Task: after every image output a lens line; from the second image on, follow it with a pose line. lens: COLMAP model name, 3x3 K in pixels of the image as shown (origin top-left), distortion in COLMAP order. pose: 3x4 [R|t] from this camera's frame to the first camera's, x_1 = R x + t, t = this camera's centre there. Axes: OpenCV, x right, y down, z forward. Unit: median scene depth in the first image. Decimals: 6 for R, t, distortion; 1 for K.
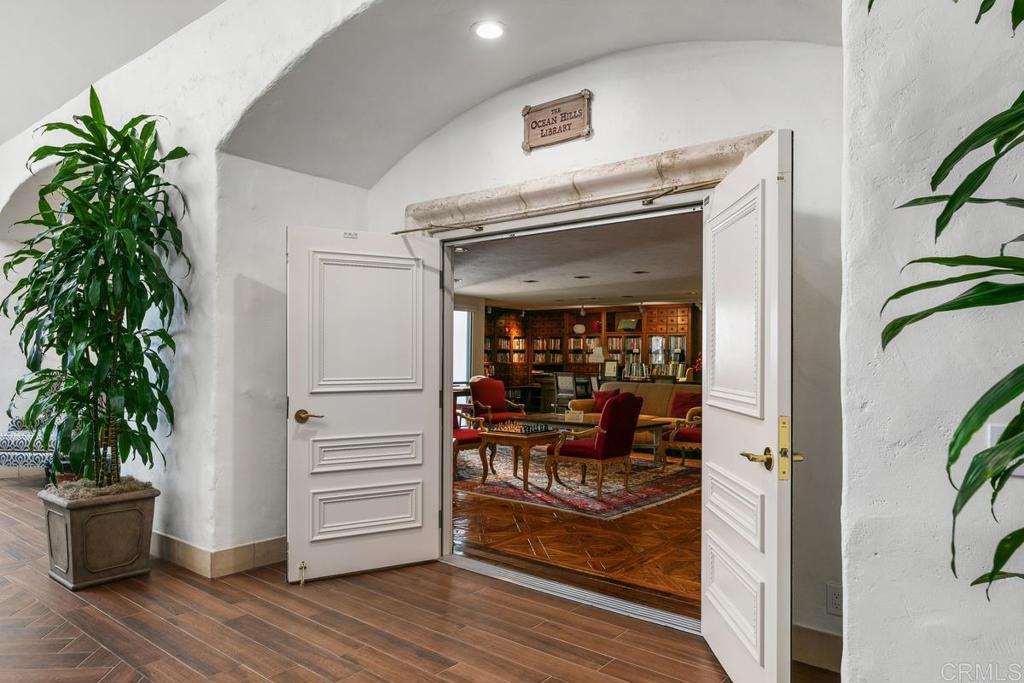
lens RADIAL K [[671.0, 0, 512.1], [0, 671.0, 358.8], [0, 0, 1]] dist [-0.000372, -0.000029]
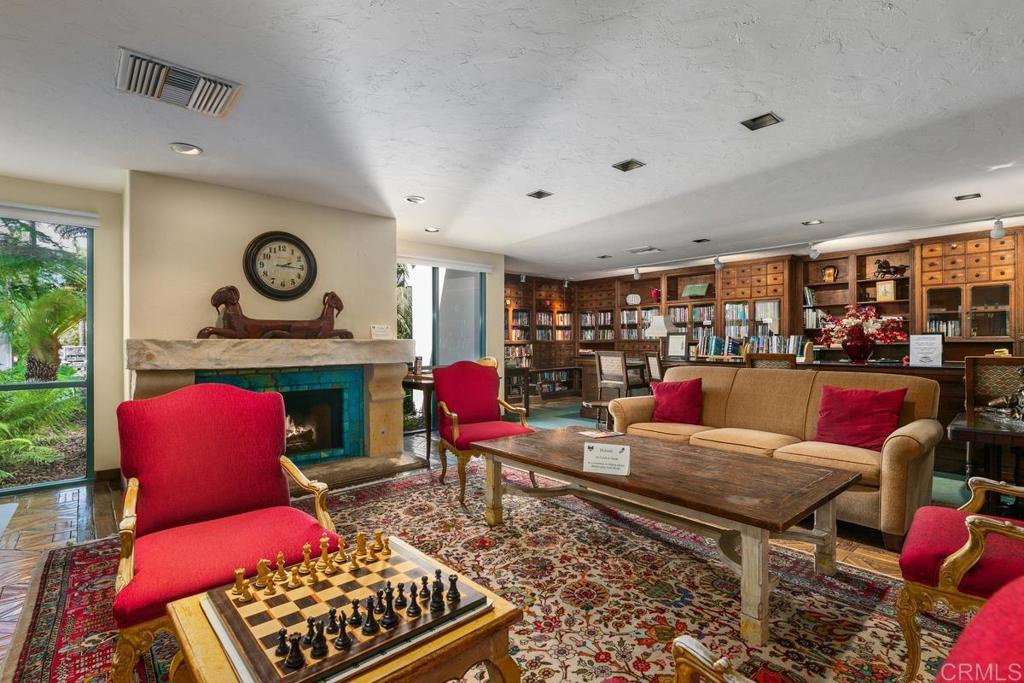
lens RADIAL K [[485.7, 0, 512.0], [0, 485.7, 341.5], [0, 0, 1]] dist [0.000702, 0.000028]
pose [[0.987709, -0.013412, -0.155727, 0.045227], [0.013012, 0.999909, -0.003591, 0.008804], [0.155761, 0.001521, 0.987794, 0.385946]]
